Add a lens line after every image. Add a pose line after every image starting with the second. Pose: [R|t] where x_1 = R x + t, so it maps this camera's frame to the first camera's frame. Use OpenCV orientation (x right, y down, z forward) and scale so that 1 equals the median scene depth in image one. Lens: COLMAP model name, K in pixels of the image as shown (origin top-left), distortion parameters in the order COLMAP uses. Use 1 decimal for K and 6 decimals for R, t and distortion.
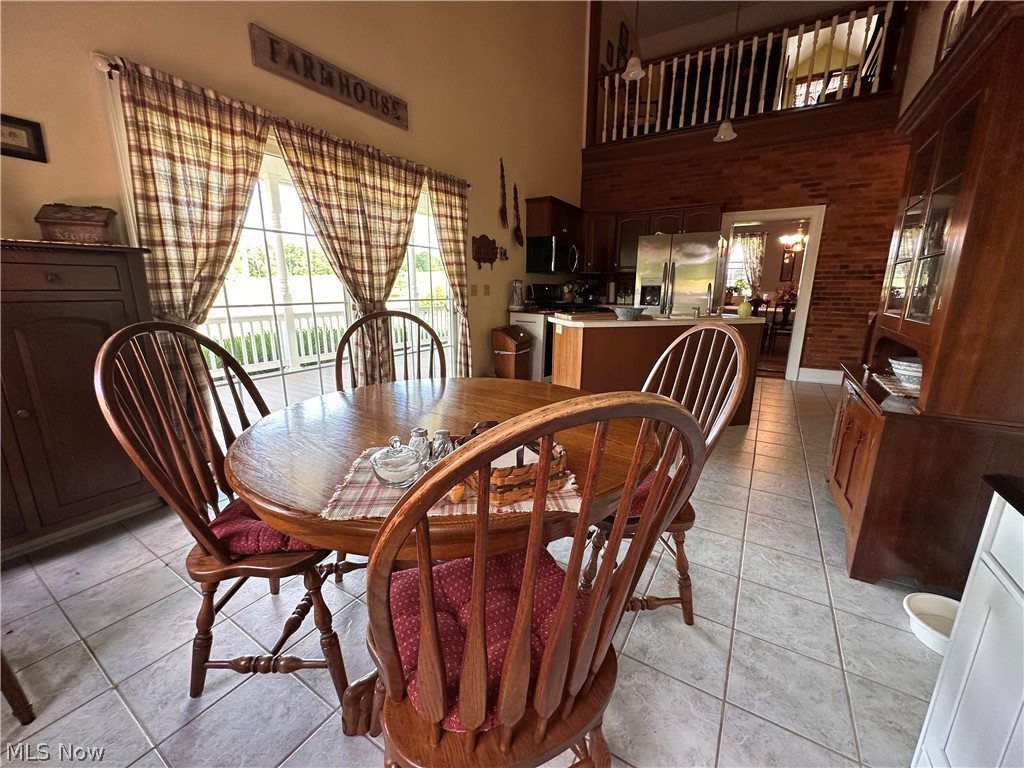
lens RADIAL K [[408.1, 0, 510.1], [0, 408.1, 385.1], [0, 0, 1]] dist [0.000426, 0.000128]
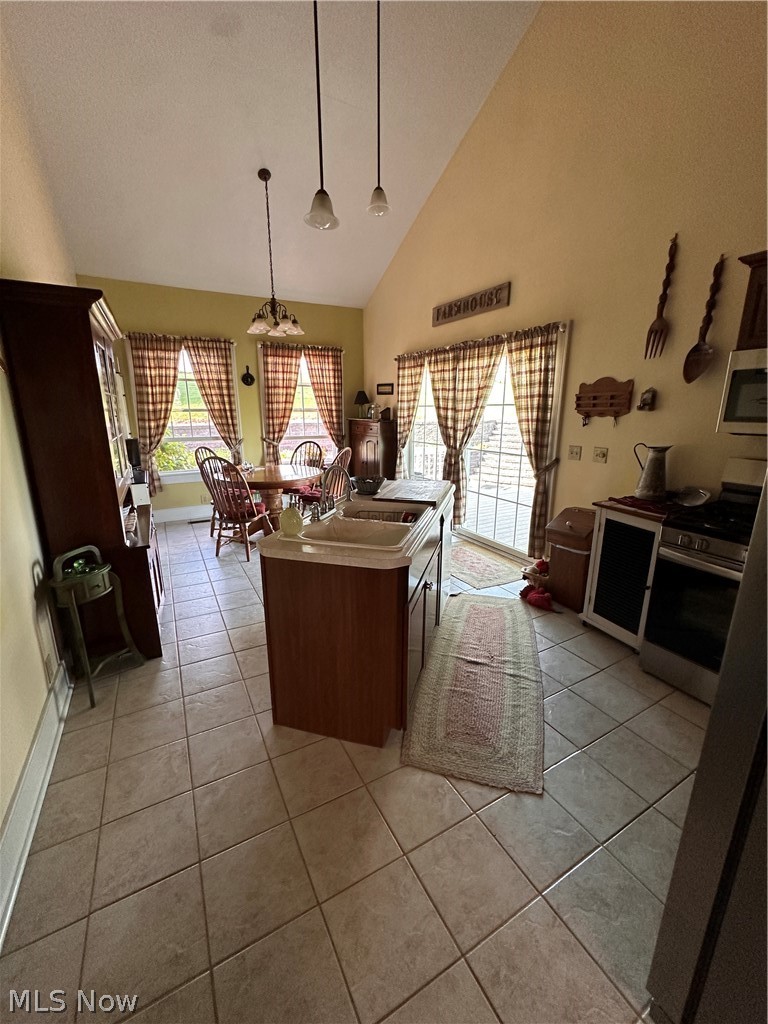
lens RADIAL K [[408.1, 0, 382.5], [0, 408.1, 509.7], [0, 0, 1]] dist [0.000426, 0.000128]
pose [[-0.489356, 0.227955, -0.841764, 1.043290], [-0.184704, 0.916244, 0.355502, -0.456851], [0.852300, 0.329444, -0.406265, 1.397176]]
